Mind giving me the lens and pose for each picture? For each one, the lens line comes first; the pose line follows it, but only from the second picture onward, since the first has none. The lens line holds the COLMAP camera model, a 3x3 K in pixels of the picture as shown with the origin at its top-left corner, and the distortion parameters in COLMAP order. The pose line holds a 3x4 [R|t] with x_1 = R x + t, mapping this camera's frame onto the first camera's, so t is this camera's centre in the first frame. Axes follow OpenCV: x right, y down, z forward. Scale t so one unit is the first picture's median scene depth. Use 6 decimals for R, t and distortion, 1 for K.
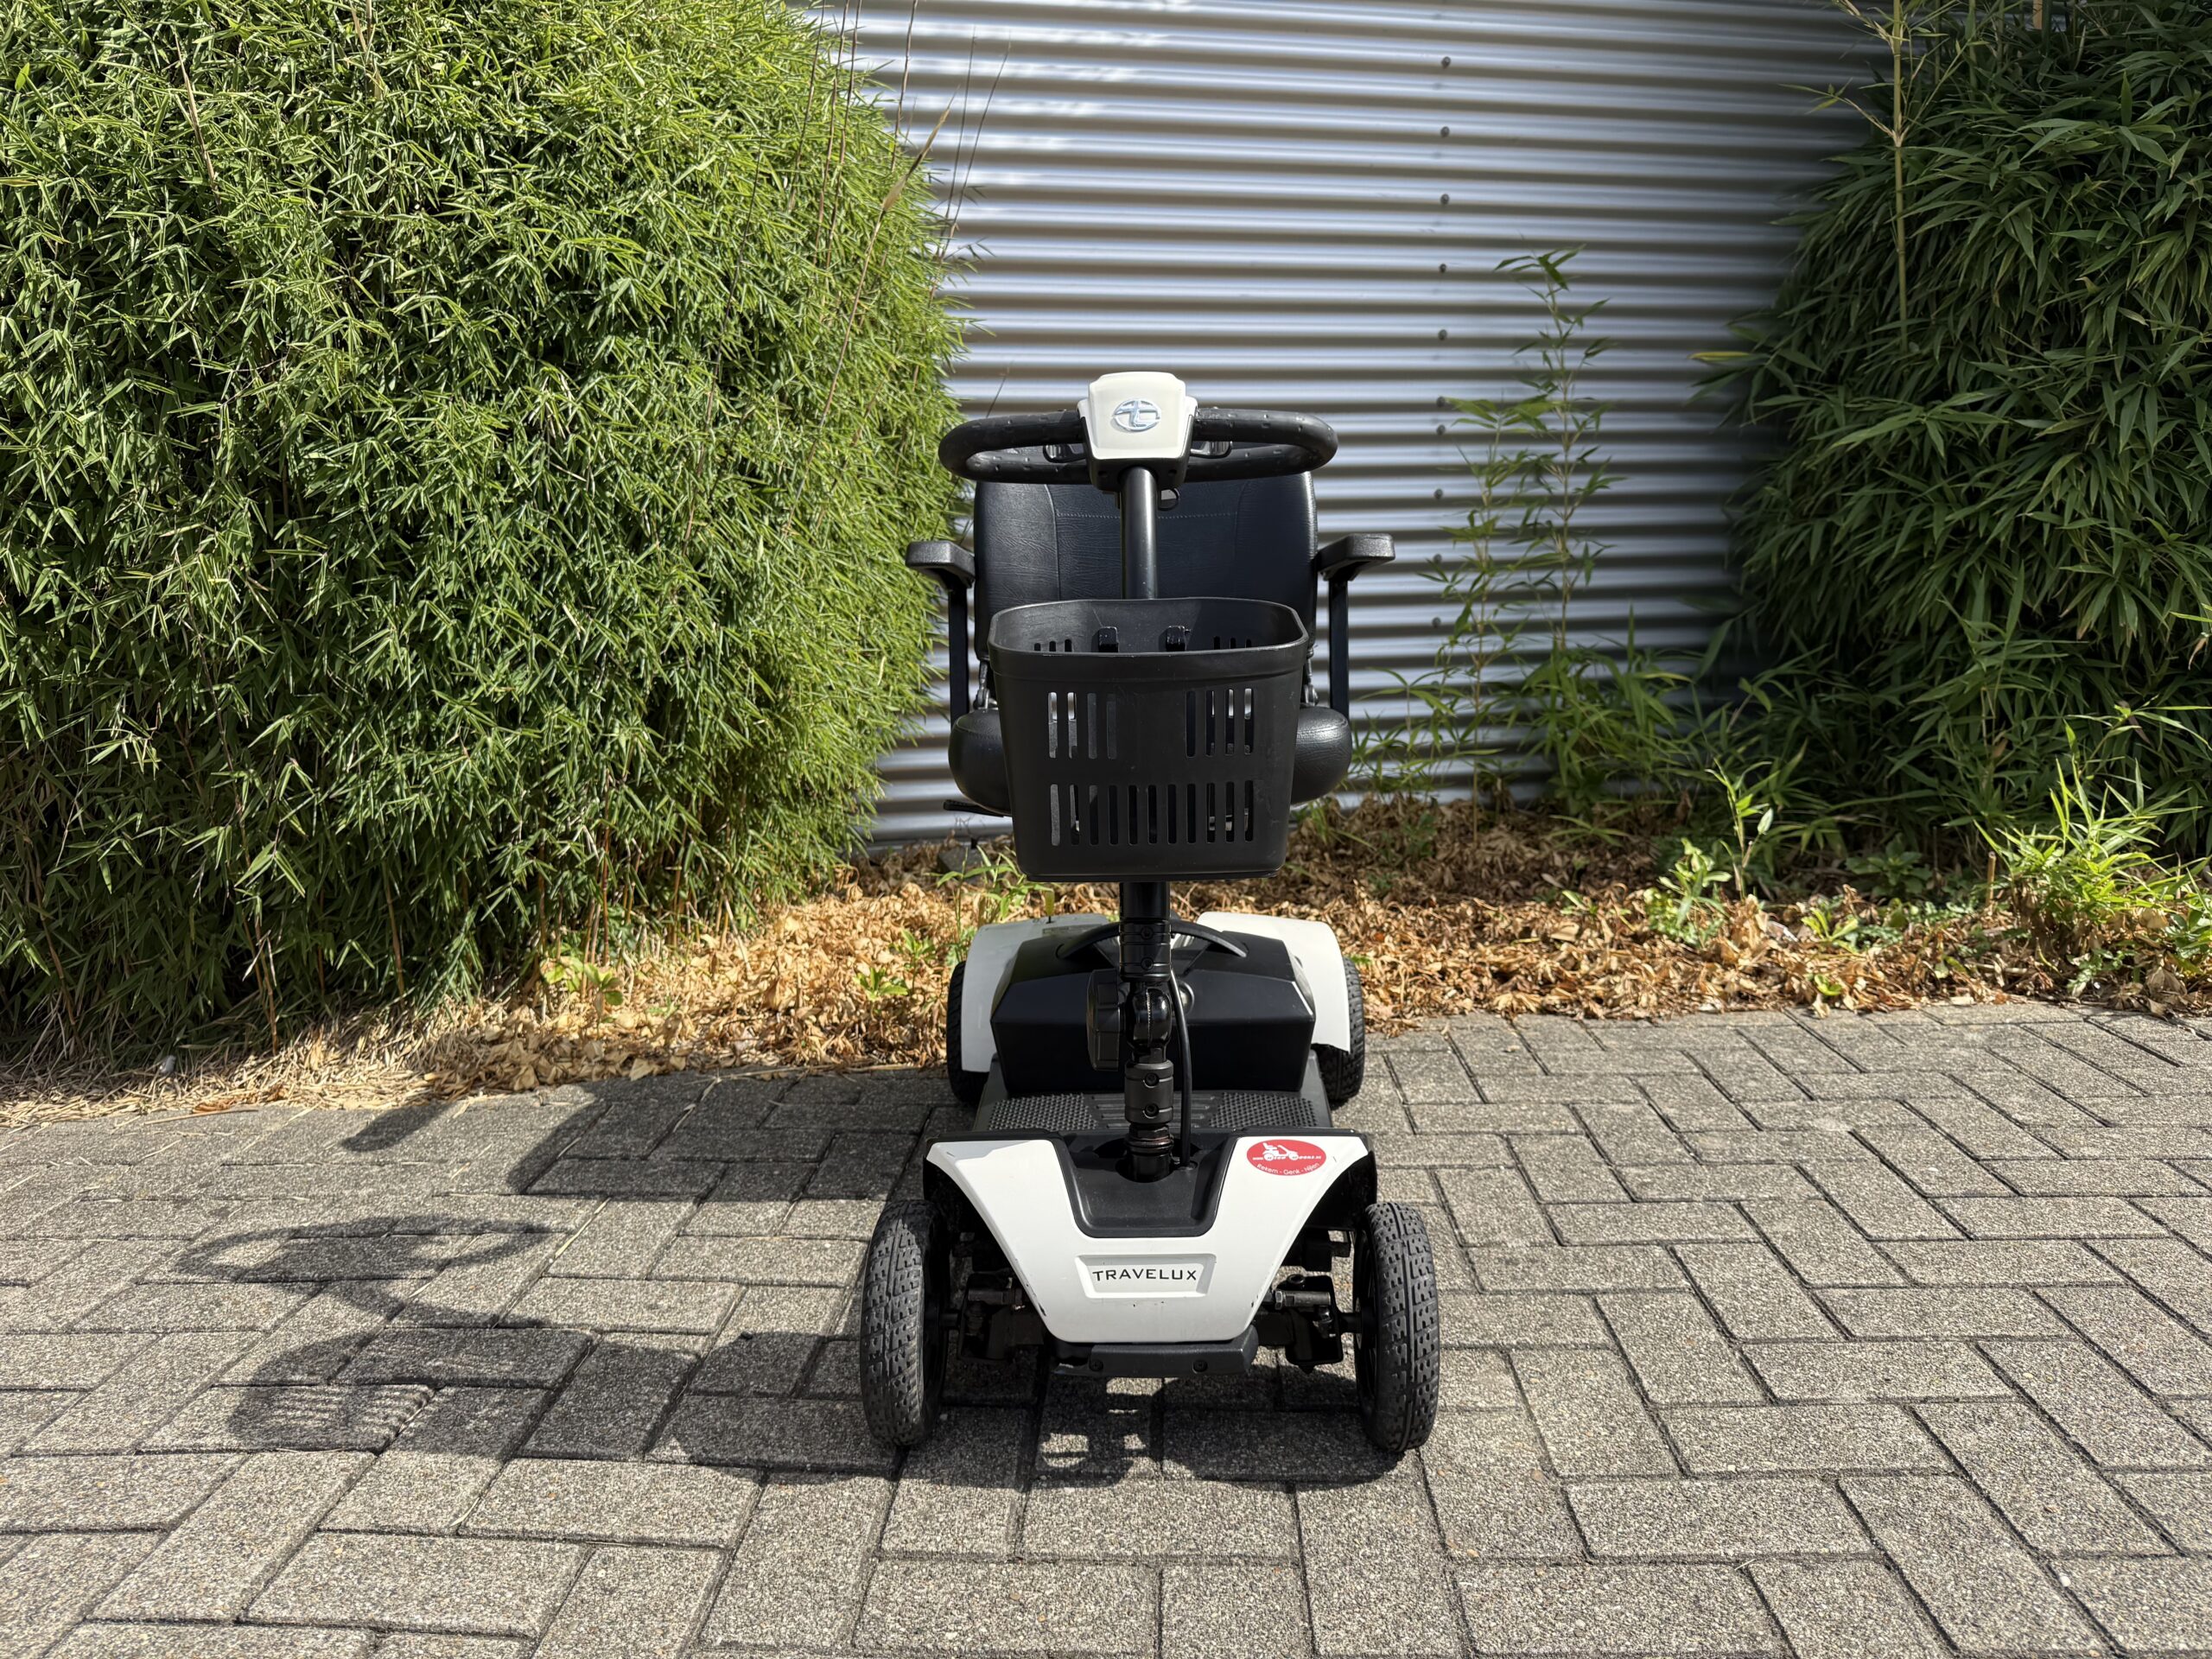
lens RADIAL K [[1542.6, 0, 1112.9], [0, 1542.6, 824.7], [0, 0, 1]] dist [0.002464, -0.009940]
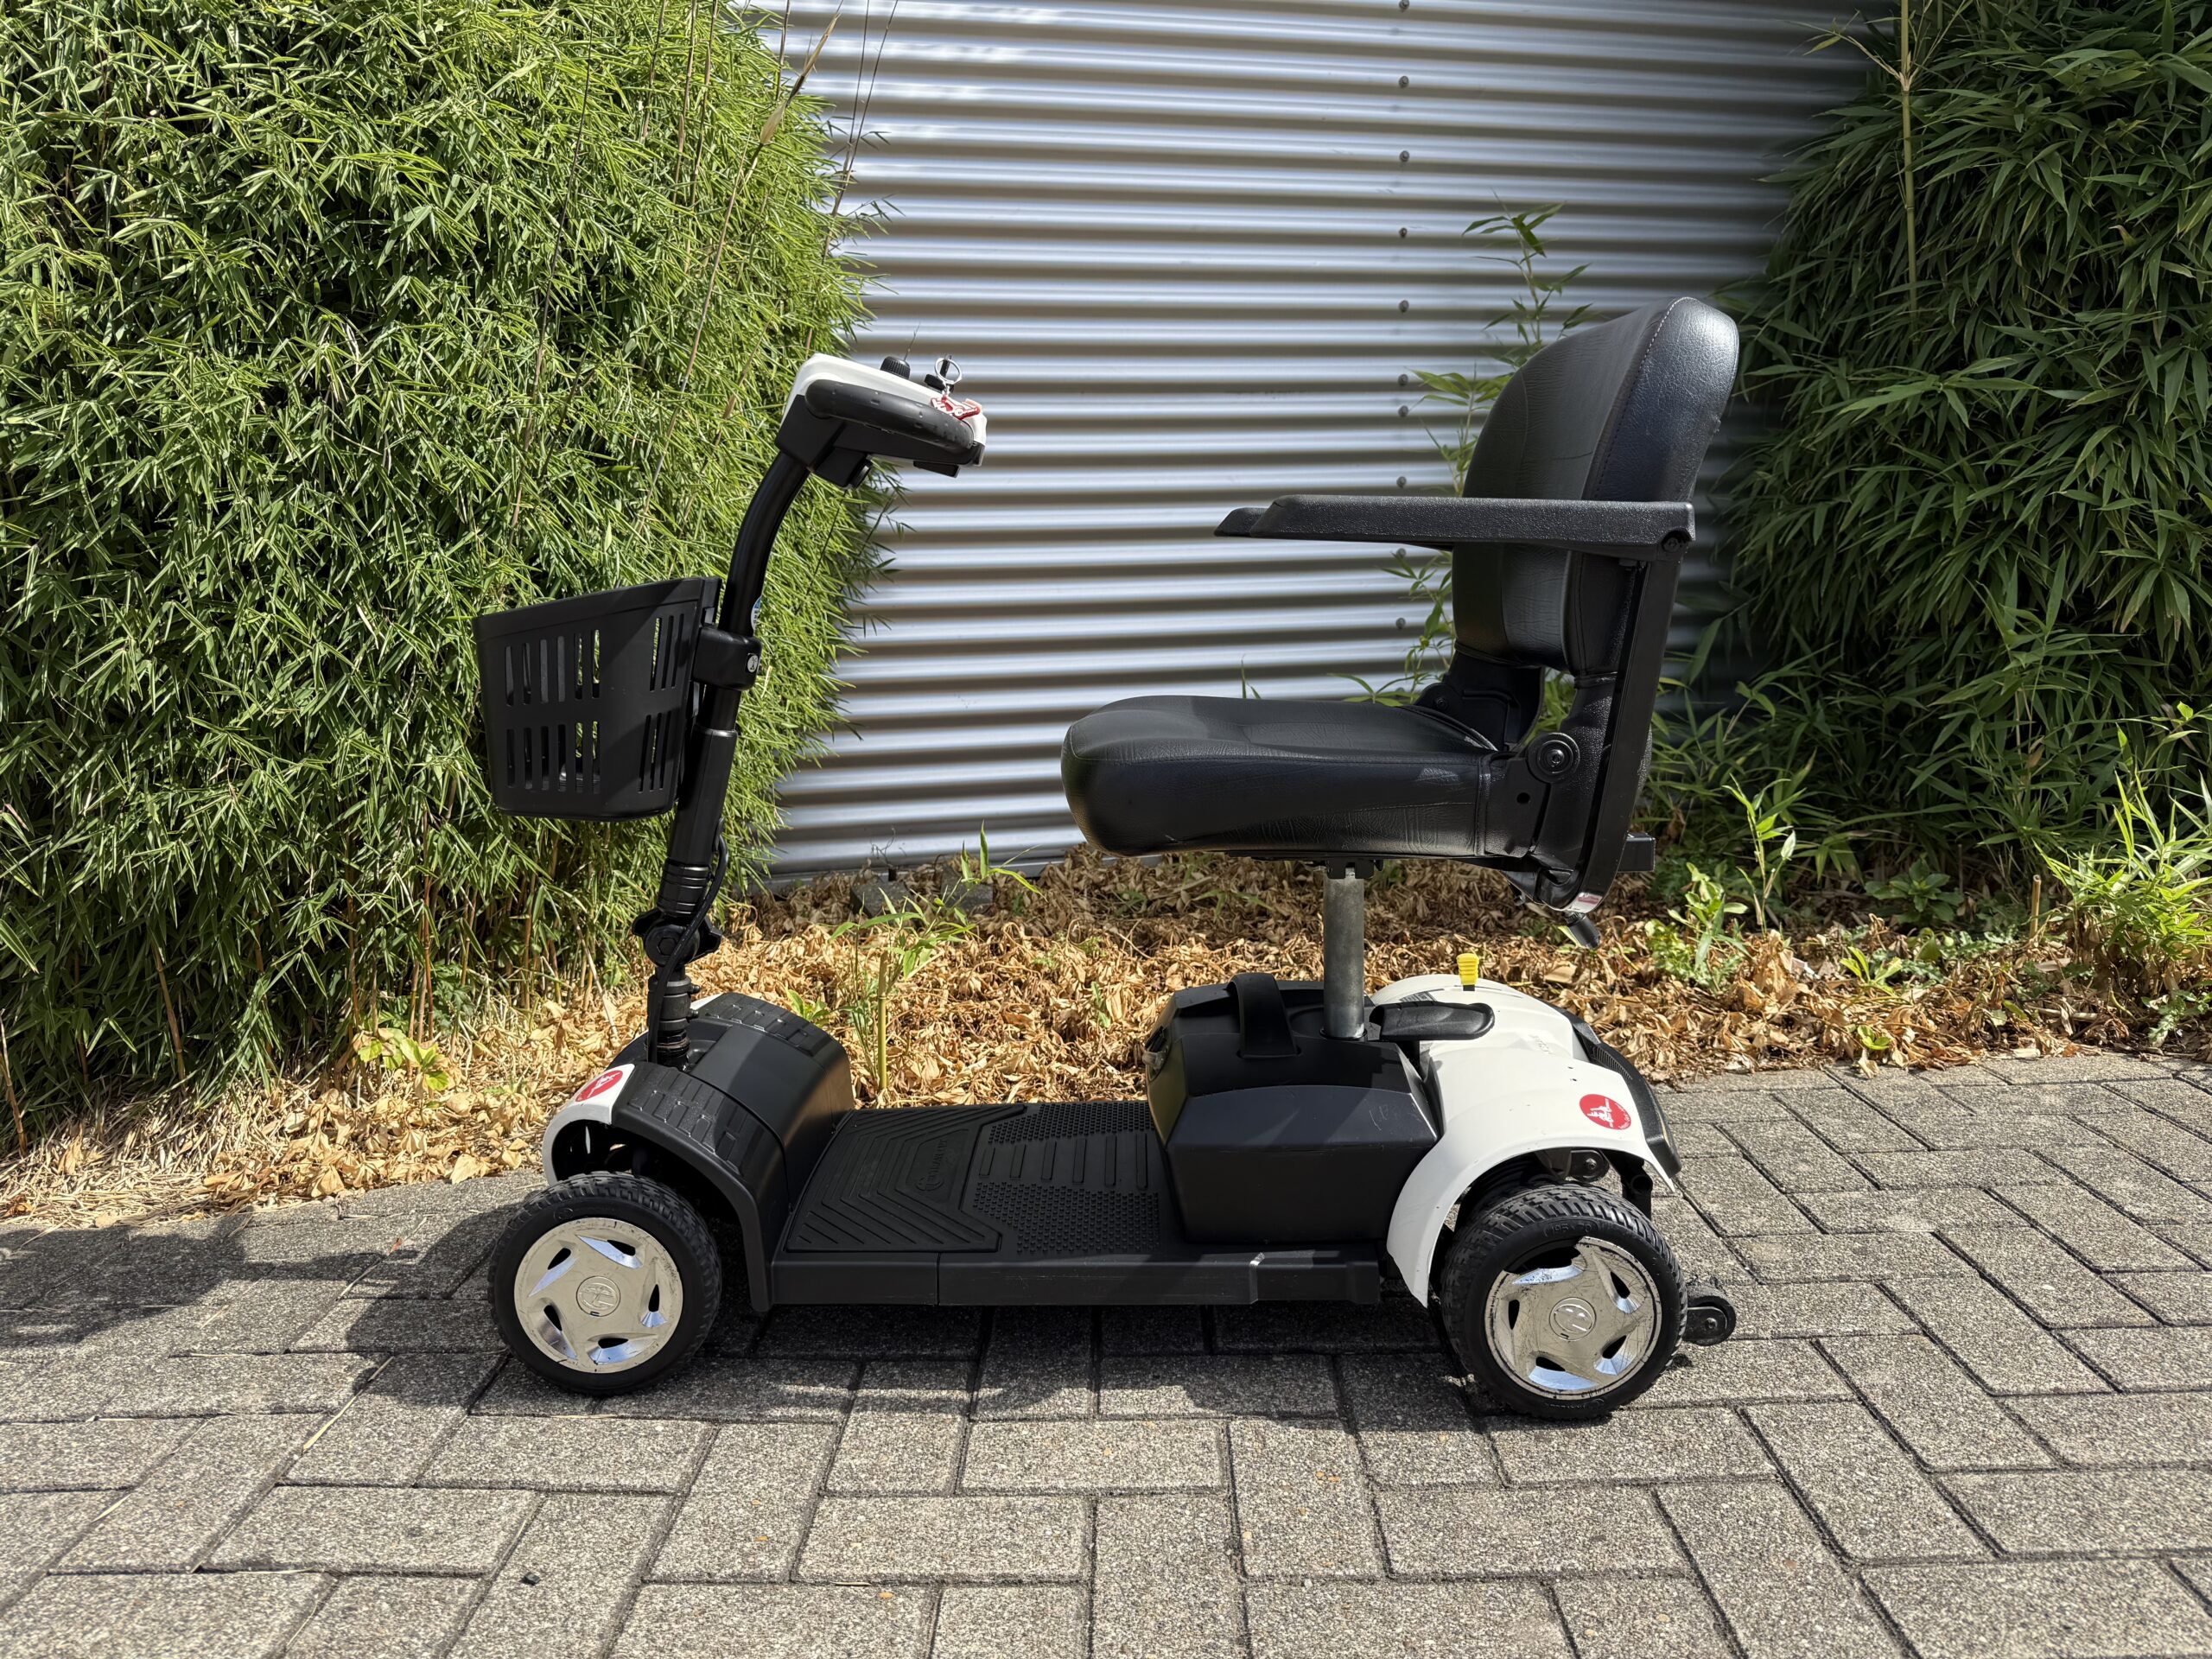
lens RADIAL K [[1542.6, 0, 1093.7], [0, 1542.6, 830.7], [0, 0, 1]] dist [0.002464, -0.009940]
pose [[0.999708, -0.012643, 0.020599, 0.017126], [0.012679, 0.999918, -0.001618, -0.018945], [-0.020577, 0.001879, 0.999787, 0.187053]]
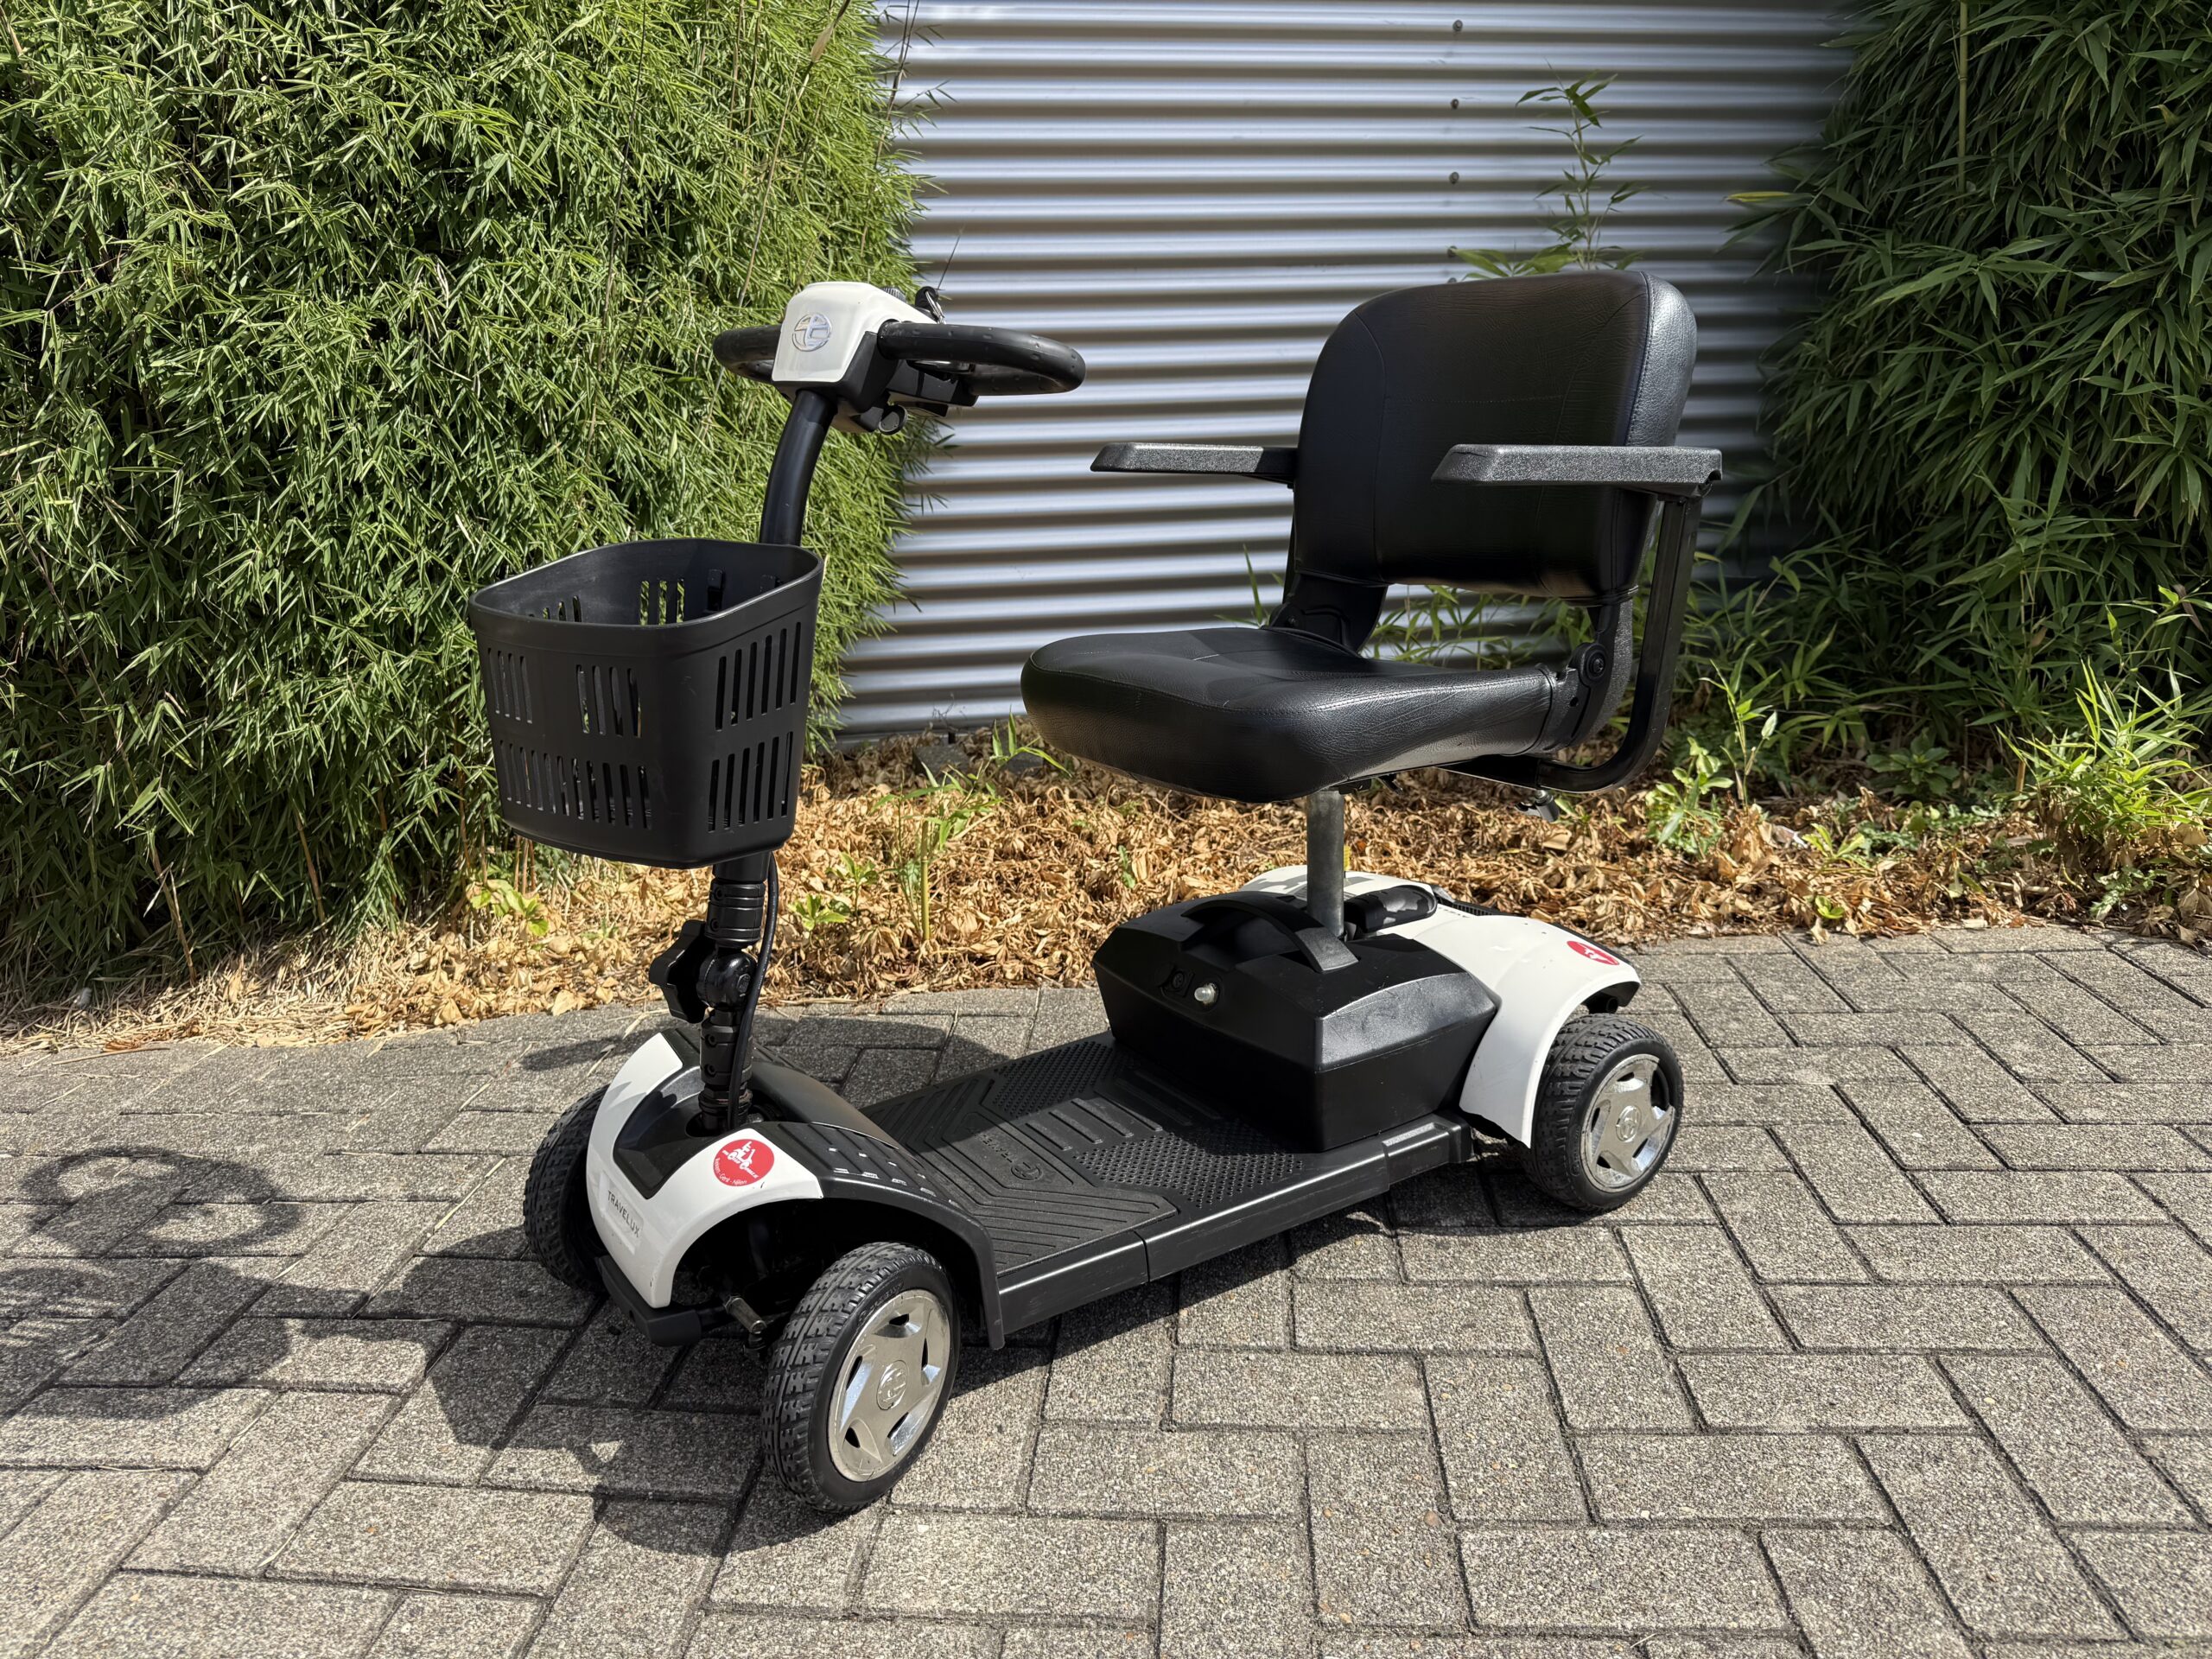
lens RADIAL K [[1542.6, 0, 1107.5], [0, 1542.6, 817.0], [0, 0, 1]] dist [0.002464, -0.009940]
pose [[0.999409, -0.002255, -0.034290, 0.072990], [0.005533, 0.995384, 0.095818, -0.052705], [0.033916, -0.095951, 0.994808, 0.076182]]
